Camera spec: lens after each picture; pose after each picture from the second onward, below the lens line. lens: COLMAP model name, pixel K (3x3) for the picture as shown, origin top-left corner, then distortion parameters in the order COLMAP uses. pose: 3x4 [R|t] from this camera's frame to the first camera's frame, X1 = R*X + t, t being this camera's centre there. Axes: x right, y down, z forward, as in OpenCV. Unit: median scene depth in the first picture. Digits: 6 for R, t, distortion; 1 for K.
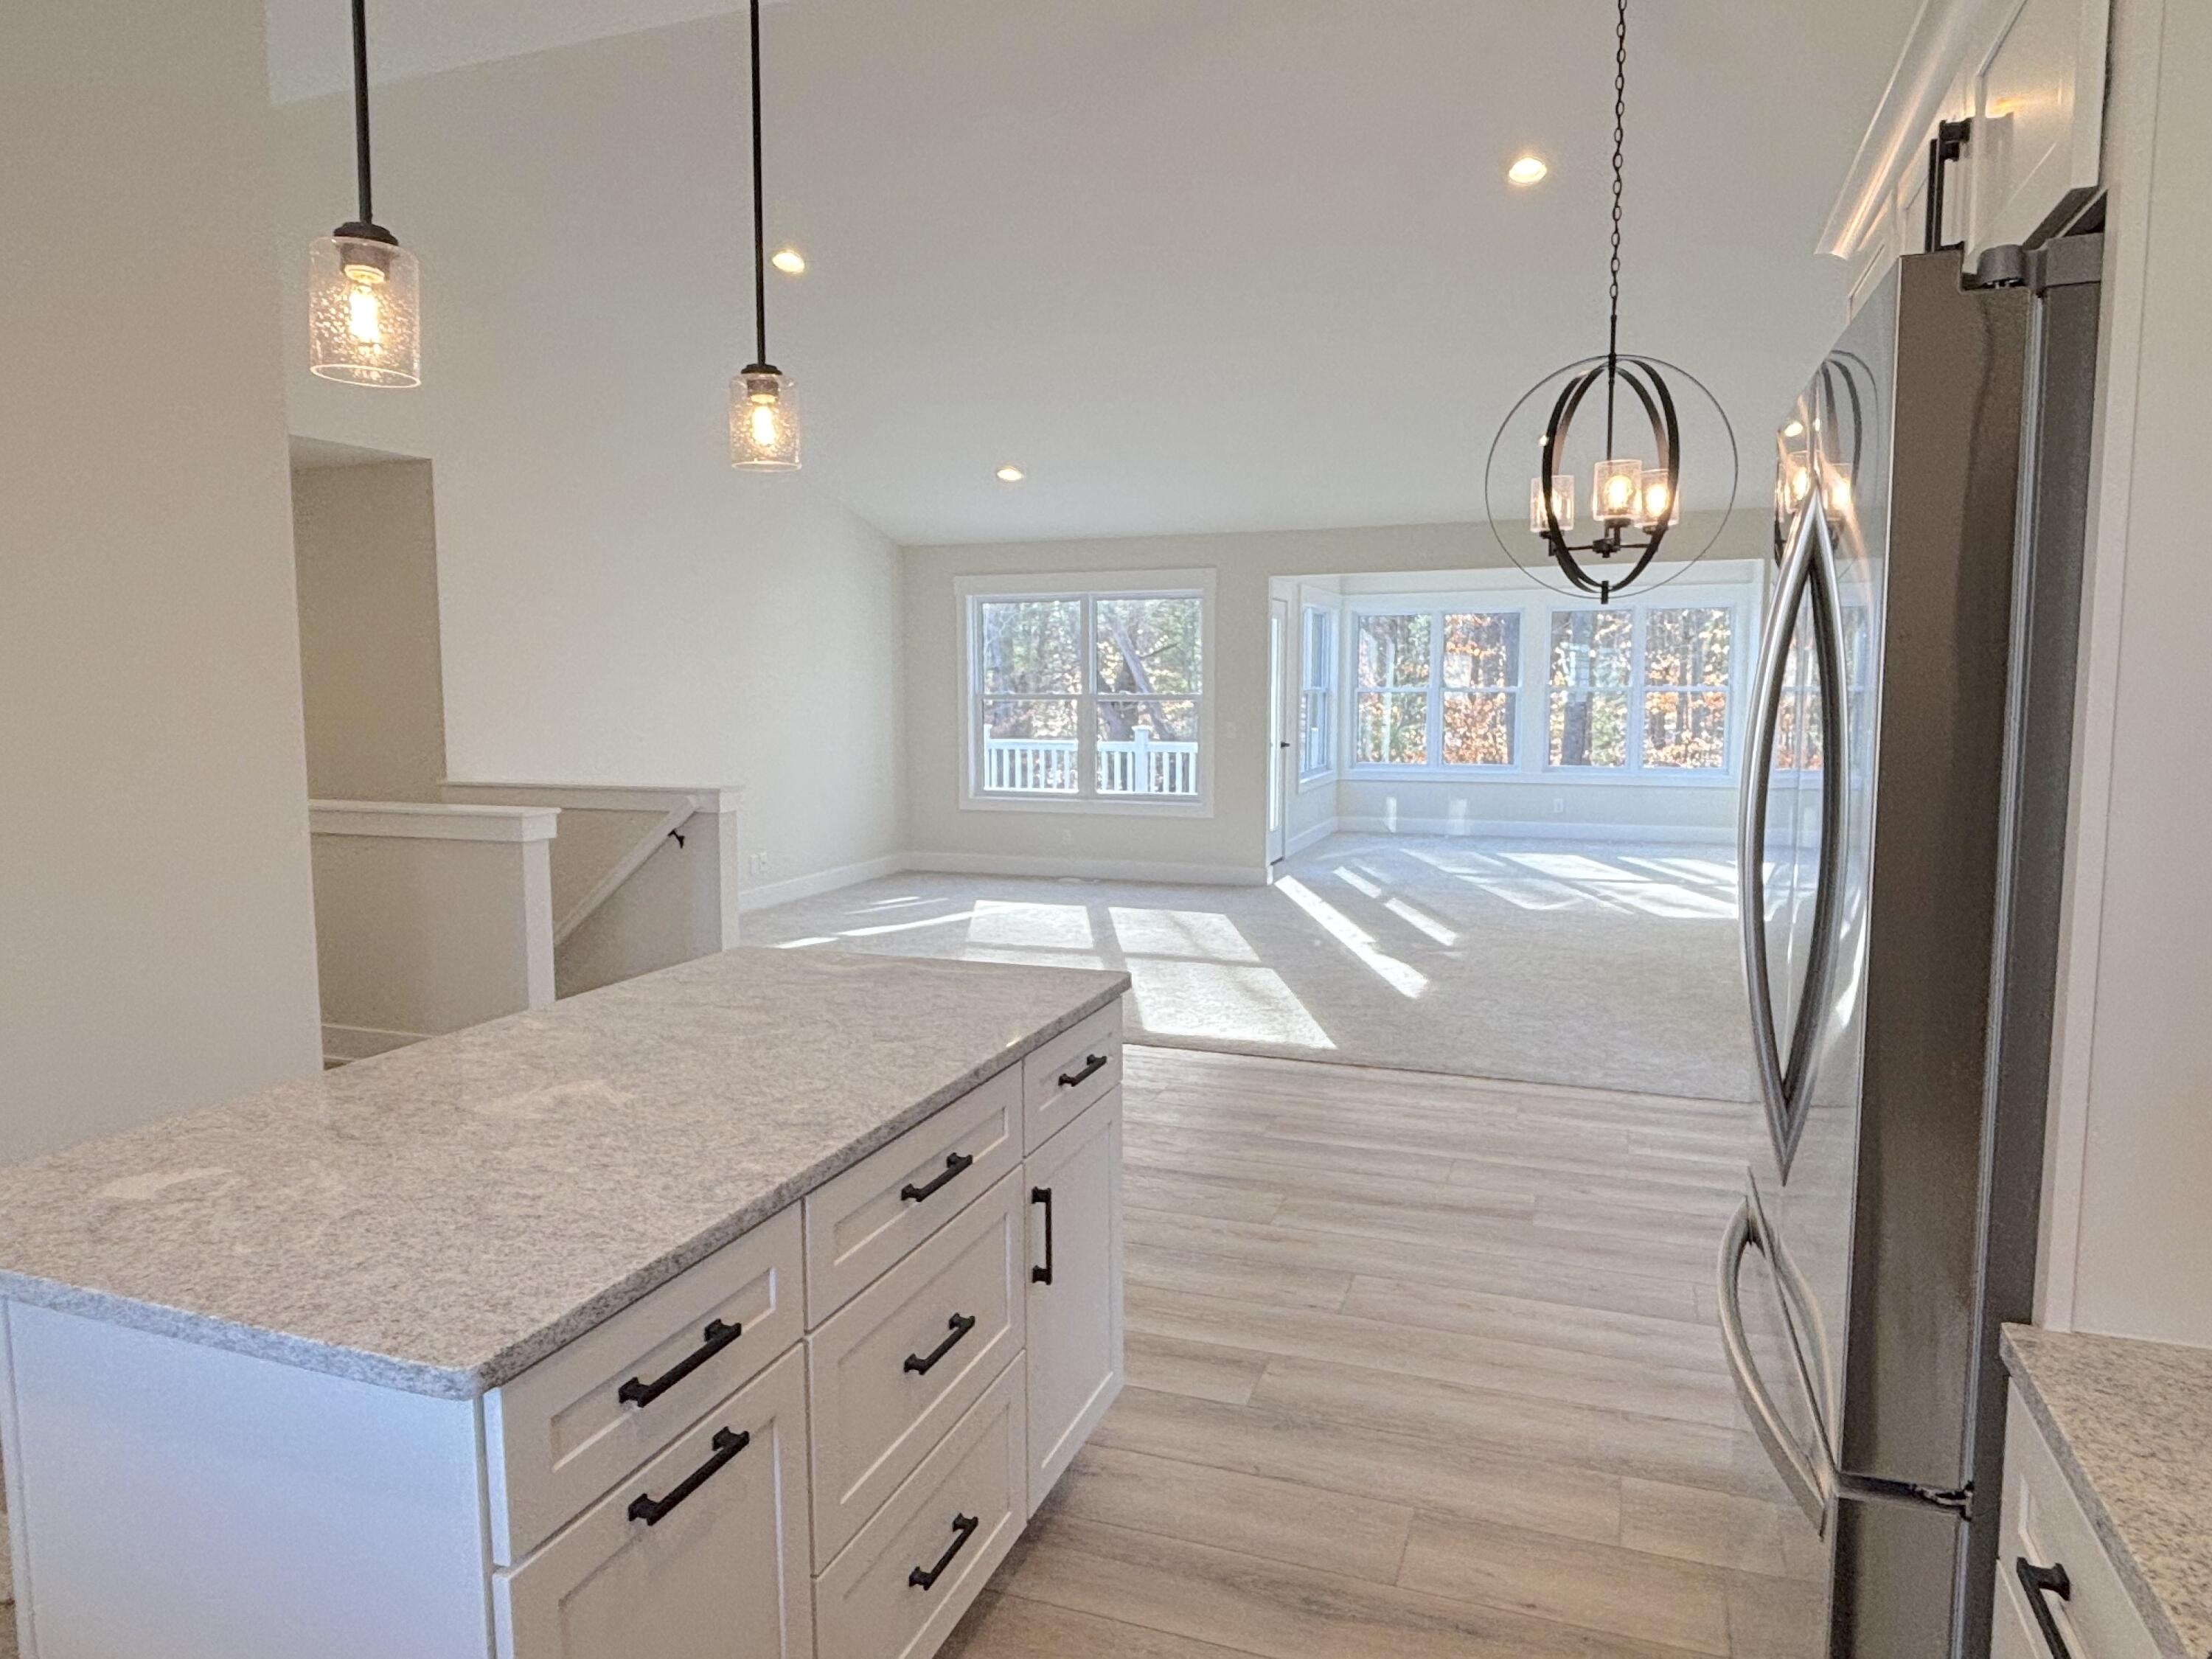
lens RADIAL K [[1379.1, 0, 1076.6], [0, 1379.1, 802.9], [0, 0, 1]] dist [-0.016266, -0.001997]
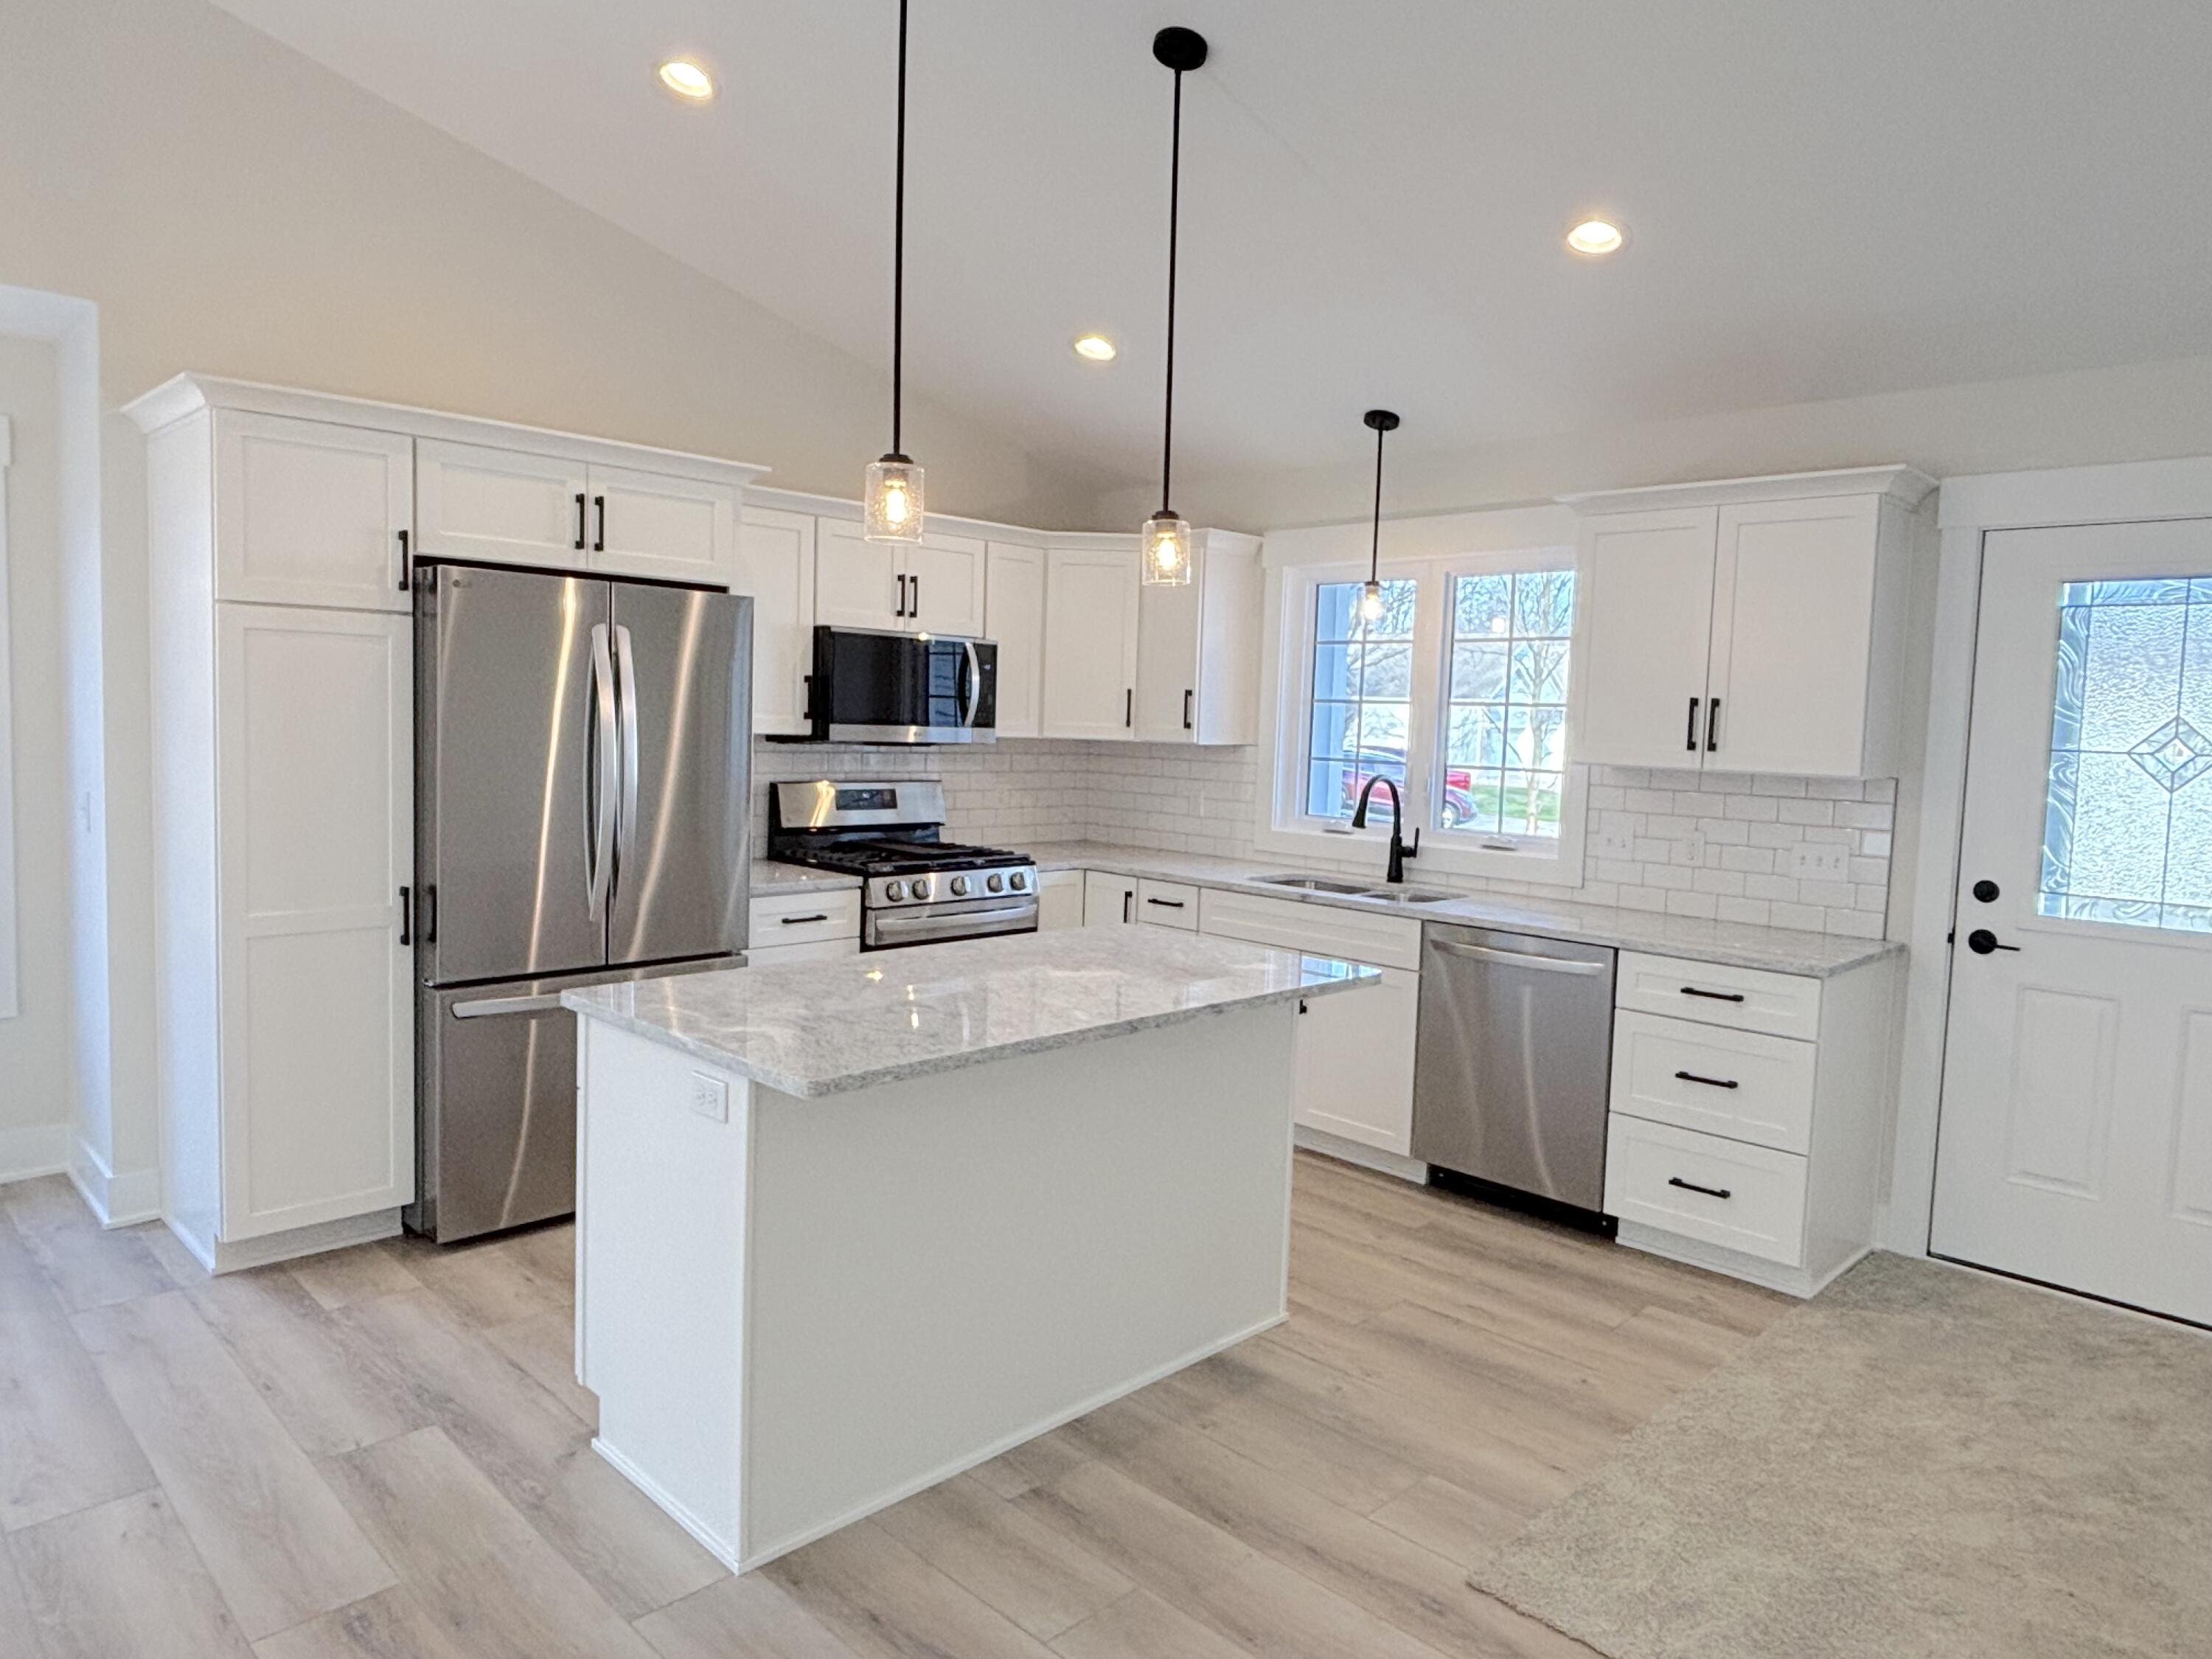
lens RADIAL K [[1379.1, 0, 1076.6], [0, 1379.1, 802.9], [0, 0, 1]] dist [-0.016266, -0.001997]
pose [[-0.912348, -0.044219, 0.407020, -0.193685], [0.016028, 0.989530, 0.143431, -0.042261], [-0.409101, 0.137383, -0.902088, 0.458253]]
